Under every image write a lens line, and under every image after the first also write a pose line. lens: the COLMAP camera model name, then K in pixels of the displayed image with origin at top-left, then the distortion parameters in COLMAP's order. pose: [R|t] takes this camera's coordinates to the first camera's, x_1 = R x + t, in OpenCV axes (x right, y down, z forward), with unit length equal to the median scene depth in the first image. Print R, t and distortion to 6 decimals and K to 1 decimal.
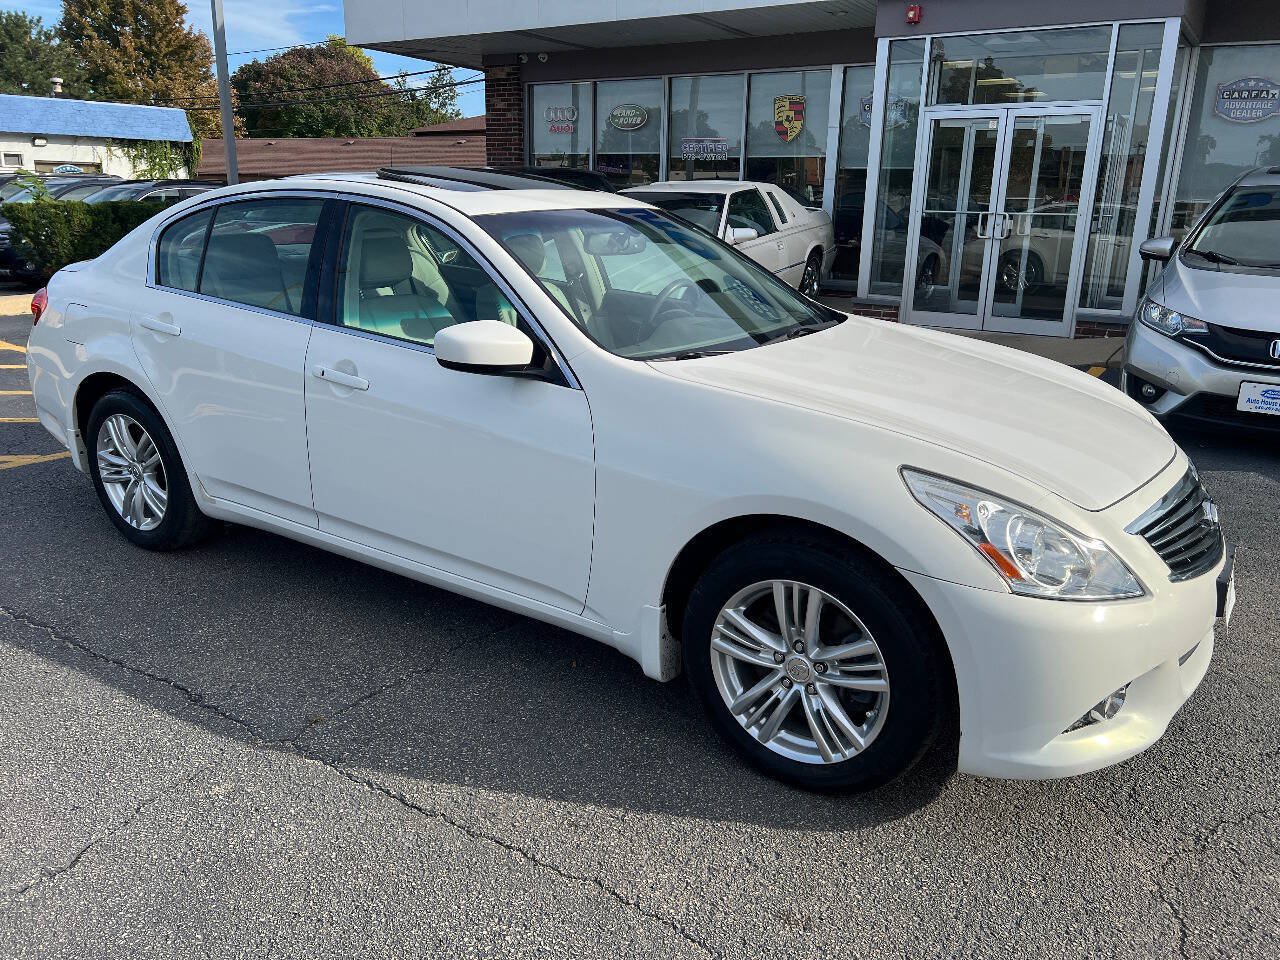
lens RADIAL K [[962.9, 0, 647.8], [0, 962.9, 475.2], [0, 0, 1]] dist [0.055615, -0.066469]
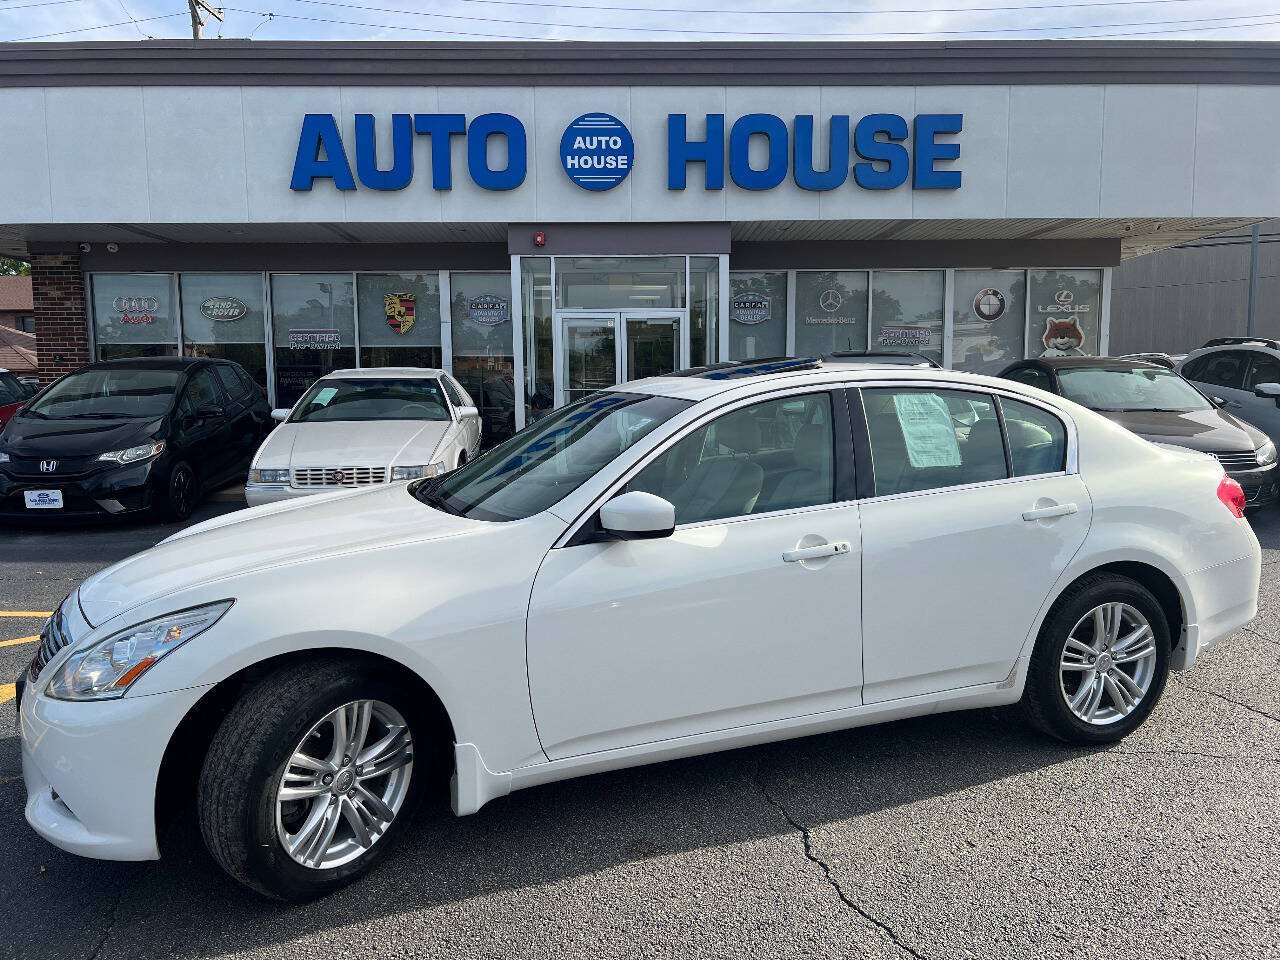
lens RADIAL K [[962.9, 0, 641.7], [0, 962.9, 485.7], [0, 0, 1]] dist [0.055615, -0.066469]
pose [[0.819091, -0.088328, 0.566823, -0.390448], [0.183437, 0.976526, -0.112904, 0.005192], [-0.543545, 0.196455, 0.816066, -0.034887]]
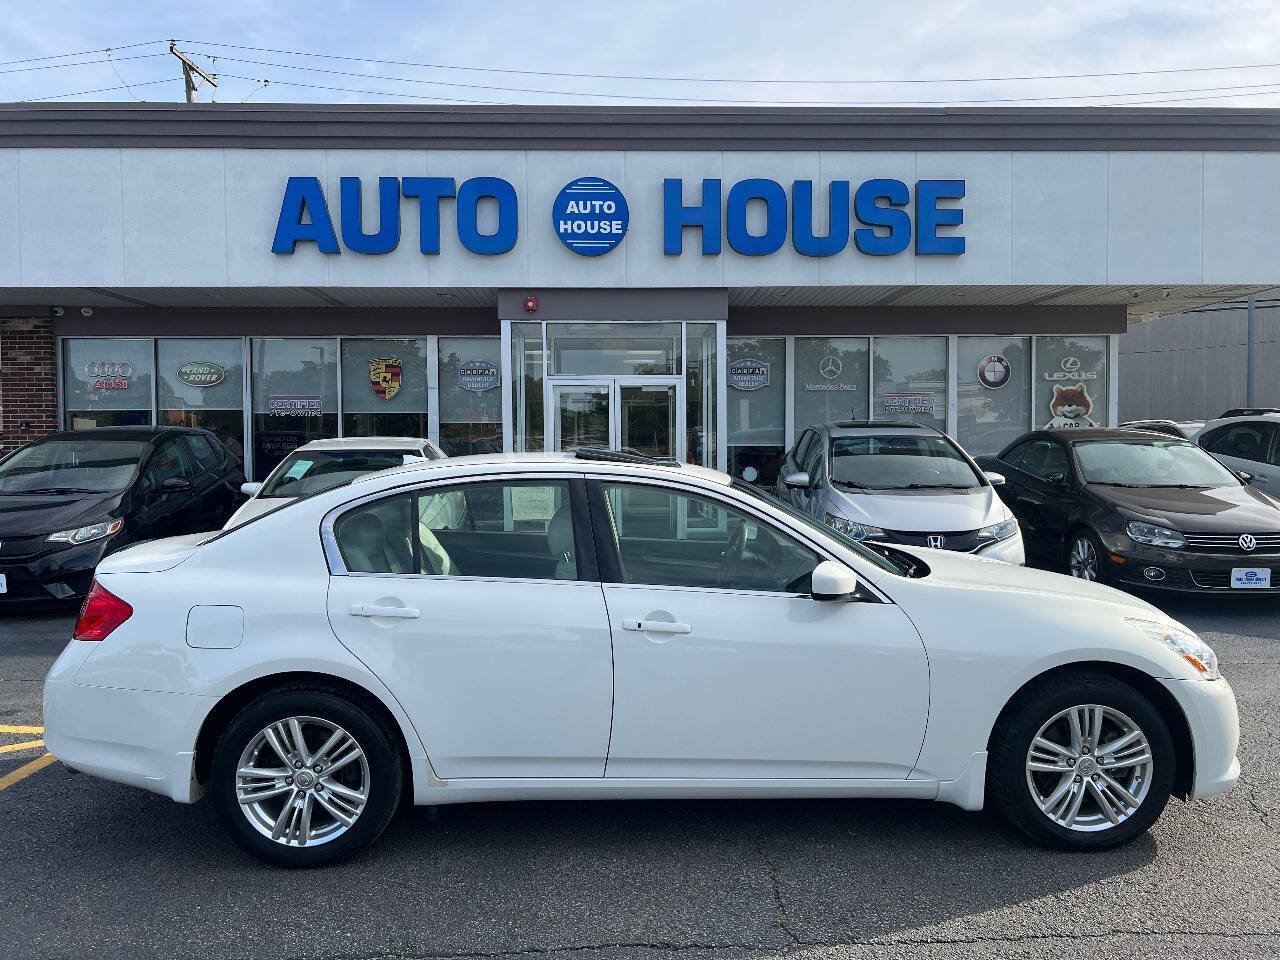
lens RADIAL K [[962.9, 0, 645.7], [0, 962.9, 476.8], [0, 0, 1]] dist [0.055615, -0.066469]
pose [[0.813001, -0.047913, 0.580287, -0.350840], [0.184188, 0.966594, -0.178244, -0.025345], [-0.552362, 0.251795, 0.794667, 0.017002]]
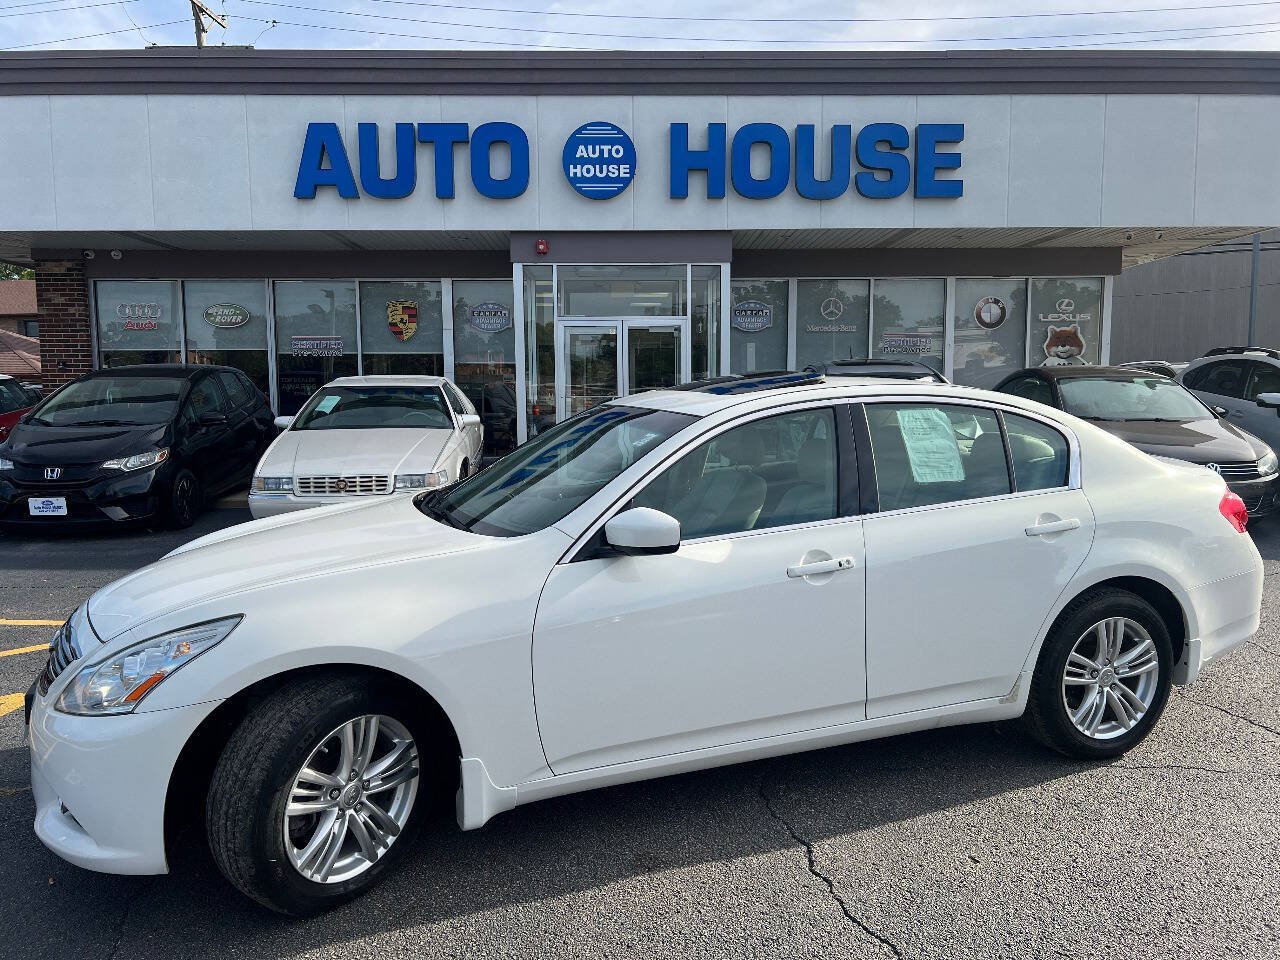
lens RADIAL K [[962.9, 0, 639.0], [0, 962.9, 486.0], [0, 0, 1]] dist [0.055615, -0.066469]
pose [[0.820826, -0.083817, 0.564995, -0.392986], [0.180787, 0.976443, -0.117792, 0.000987], [-0.541813, 0.198831, 0.816643, -0.036435]]
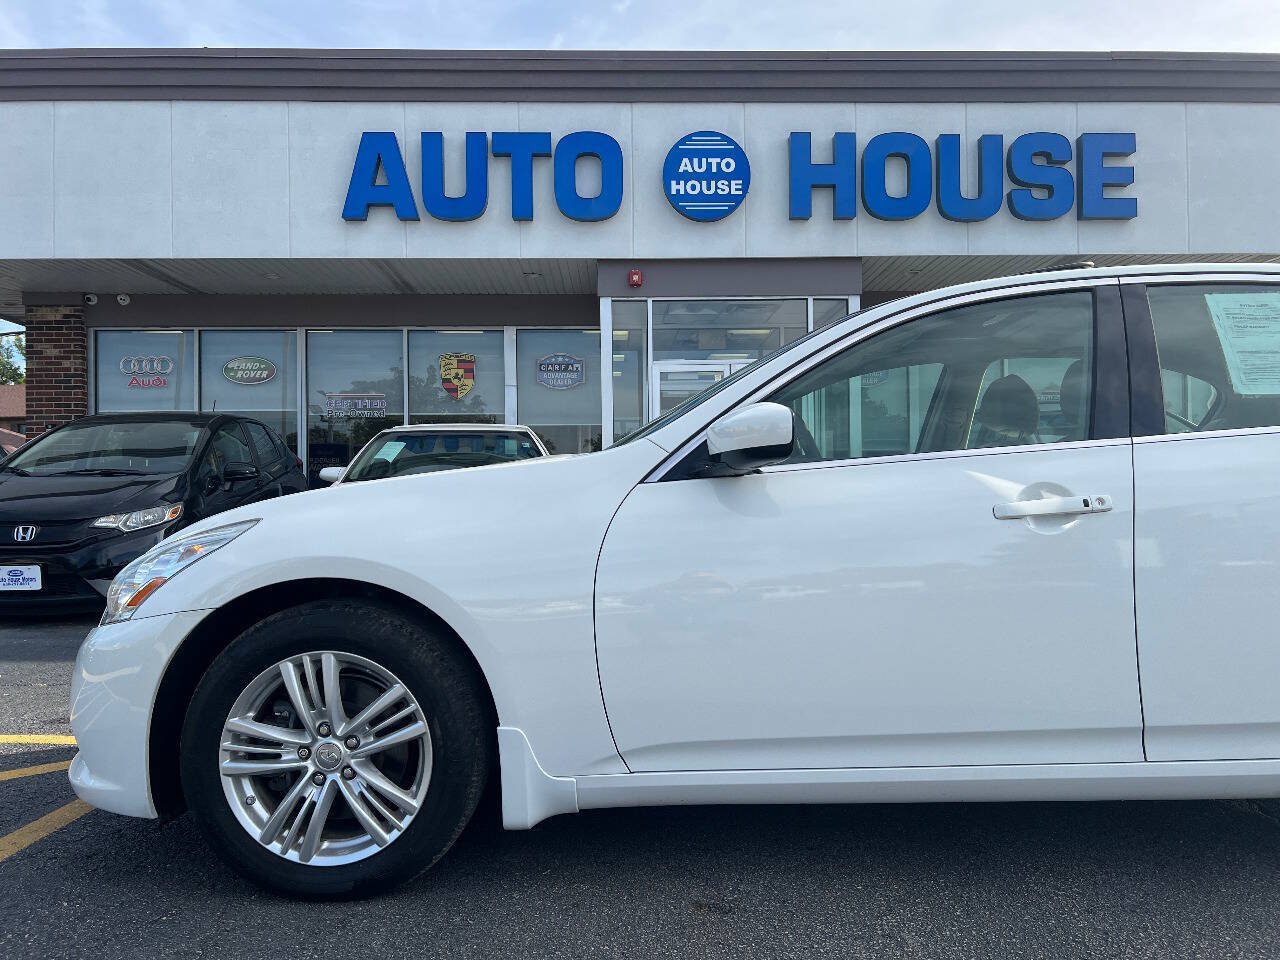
lens RADIAL K [[962.9, 0, 641.0], [0, 962.9, 494.1], [0, 0, 1]] dist [0.055615, -0.066469]
pose [[0.815532, -0.026385, 0.578111, -0.366588], [0.187429, 0.957159, -0.220719, -0.017260], [-0.547520, 0.288358, 0.785539, 0.261758]]
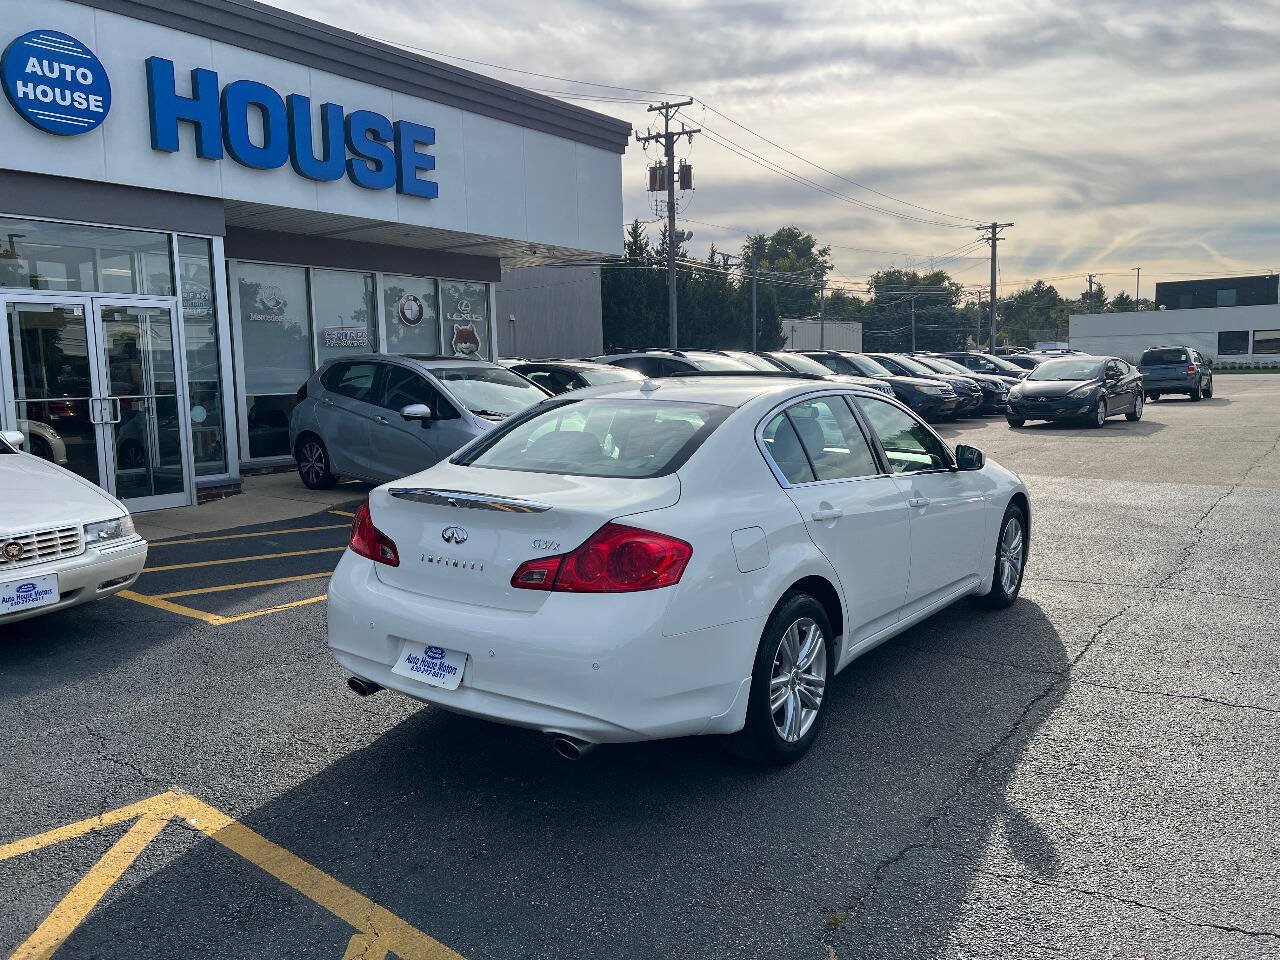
lens RADIAL K [[962.9, 0, 651.0], [0, 962.9, 465.4], [0, 0, 1]] dist [0.055615, -0.066469]
pose [[0.048656, -0.119443, 0.991648, -0.654460], [0.296404, 0.949827, 0.099863, -0.152307], [-0.953822, 0.289070, 0.081618, 0.449753]]
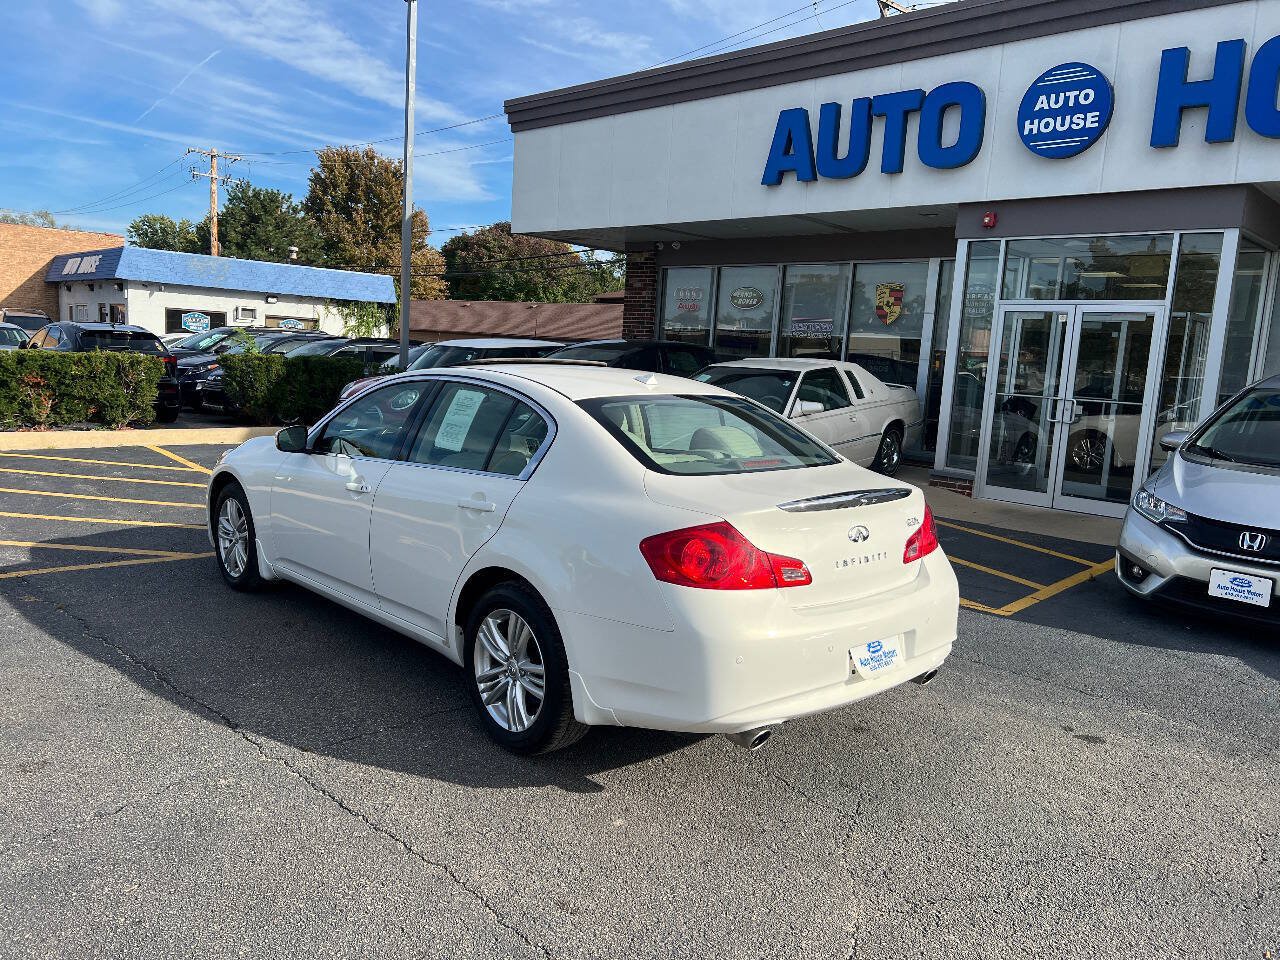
lens RADIAL K [[962.9, 0, 637.8], [0, 962.9, 486.8], [0, 0, 1]] dist [0.055615, -0.066469]
pose [[0.981802, 0.061340, -0.179729, 0.108094], [-0.087029, 0.986499, -0.138726, 0.011832], [0.168793, 0.151843, 0.973885, -0.098694]]
